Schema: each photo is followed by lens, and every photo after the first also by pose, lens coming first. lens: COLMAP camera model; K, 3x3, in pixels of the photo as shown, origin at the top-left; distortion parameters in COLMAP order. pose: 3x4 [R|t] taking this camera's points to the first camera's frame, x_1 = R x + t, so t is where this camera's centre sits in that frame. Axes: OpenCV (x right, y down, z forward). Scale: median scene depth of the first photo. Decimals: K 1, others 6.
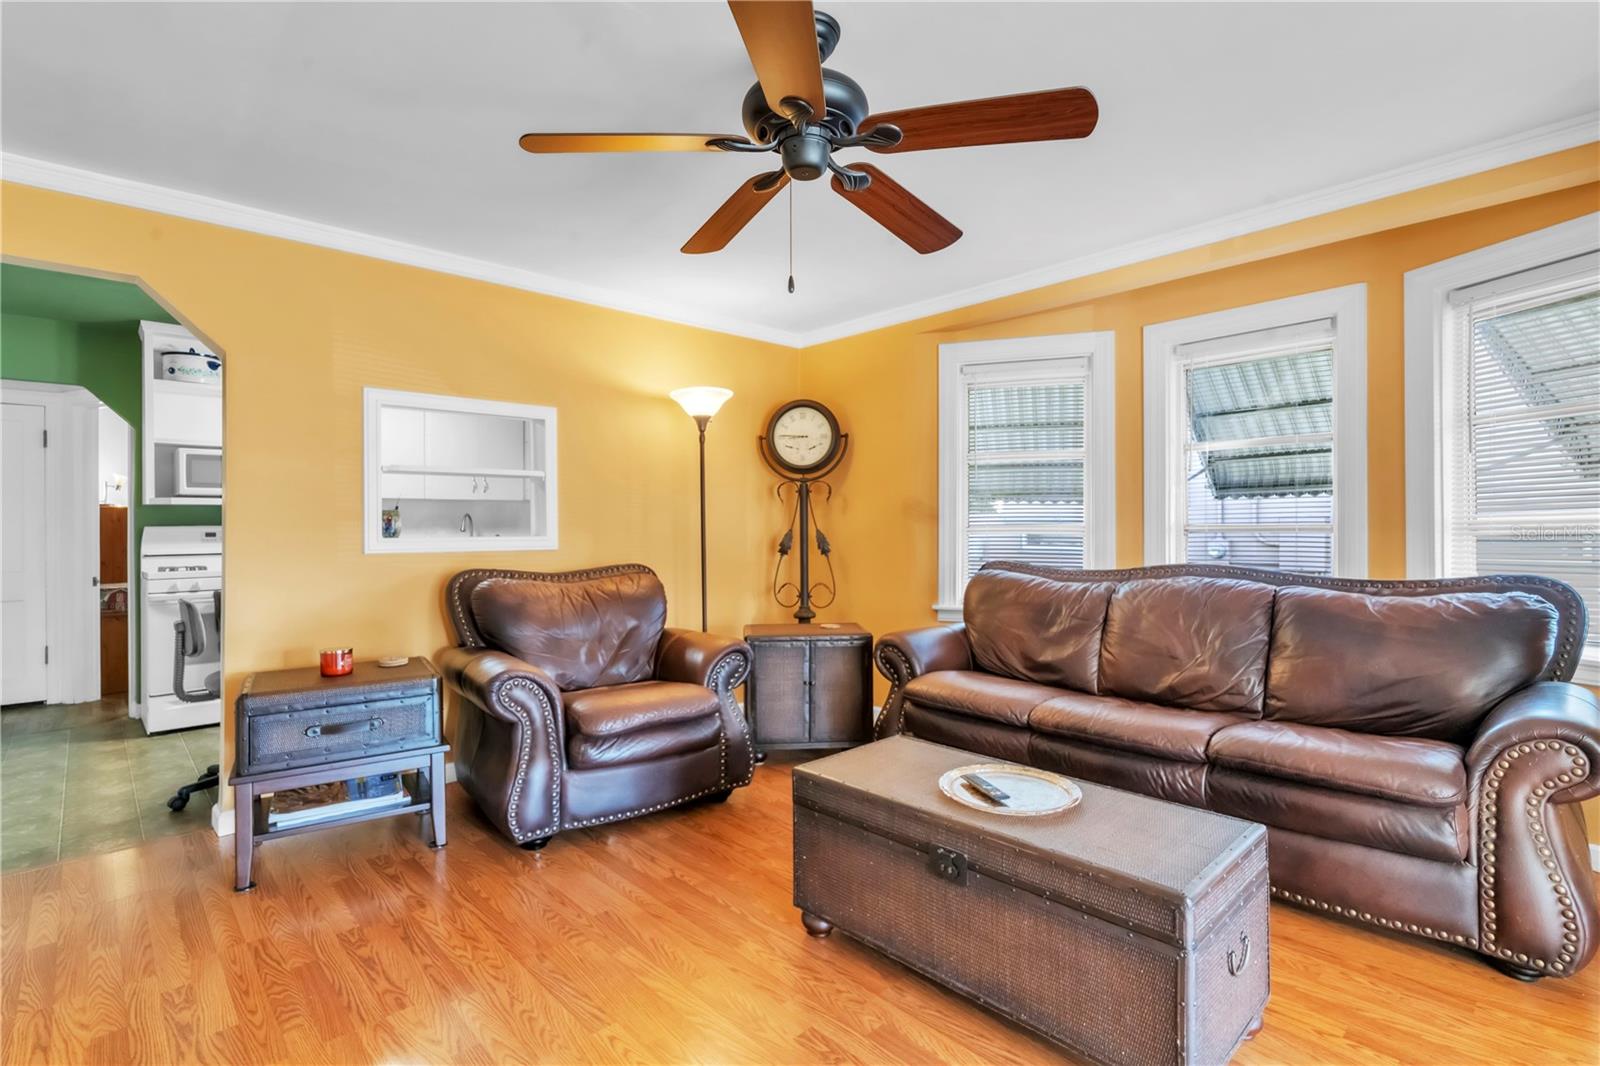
lens RADIAL K [[765.7, 0, 806.7], [0, 765.7, 526.1], [0, 0, 1]] dist [0.007601, -0.002742]
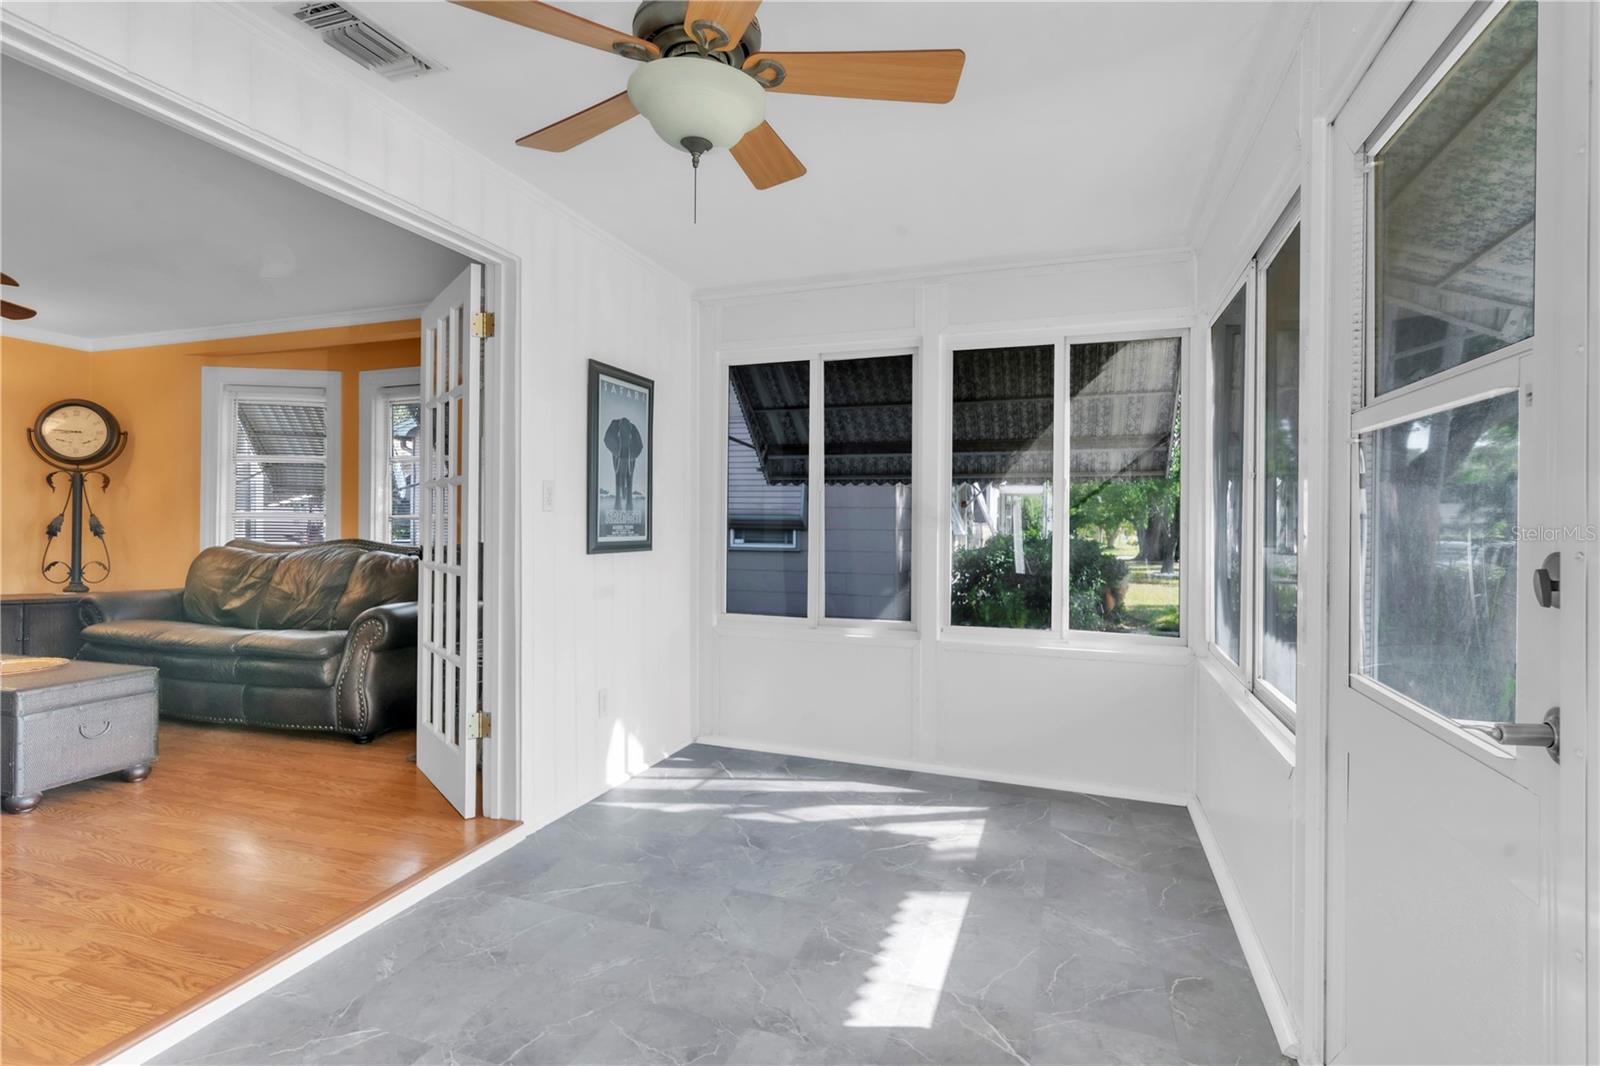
lens RADIAL K [[765.7, 0, 779.3], [0, 765.7, 525.0], [0, 0, 1]] dist [0.007601, -0.002742]
pose [[0.885395, 0.013674, 0.464639, 0.516952], [-0.013143, 0.999904, -0.004381, 0.016143], [-0.464654, -0.002228, 0.885489, -0.652567]]
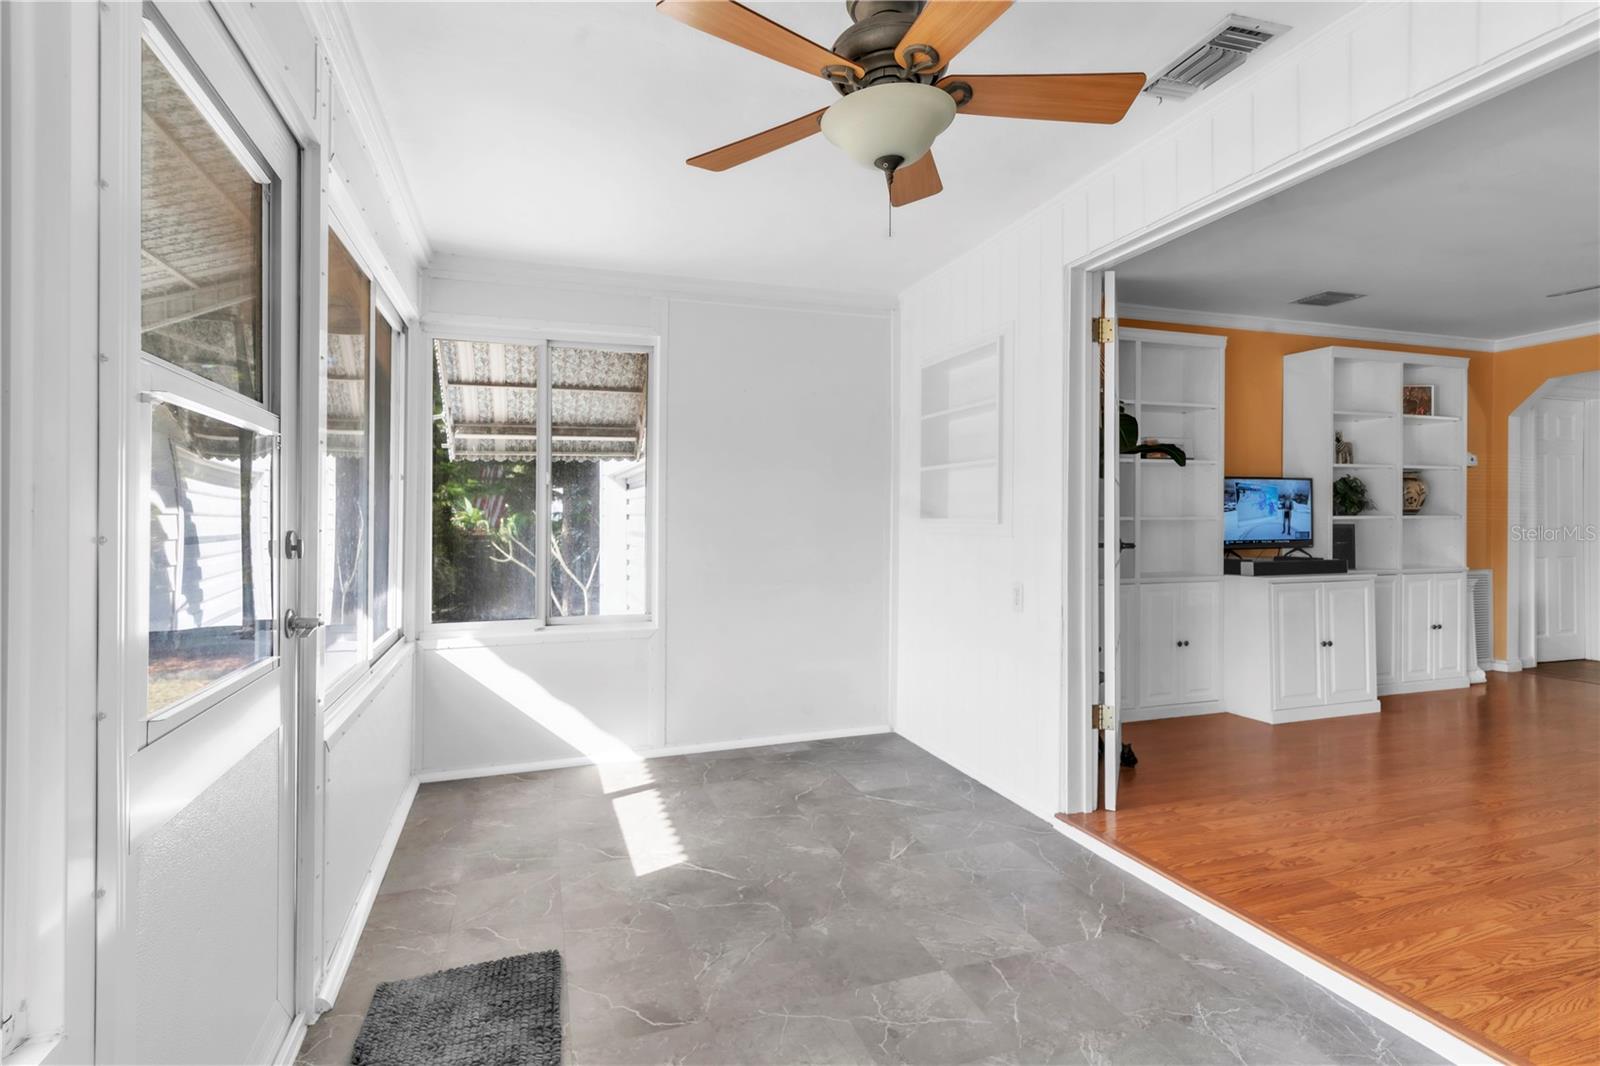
lens RADIAL K [[786.7, 0, 777.8], [0, 786.7, 500.4], [0, 0, 1]] dist [-0.021829, -0.001769]
pose [[-0.424196, -0.013849, -0.905464, 1.155050], [-0.000900, 0.999889, -0.014871, 0.011222], [0.905570, -0.005493, -0.424162, -0.084121]]
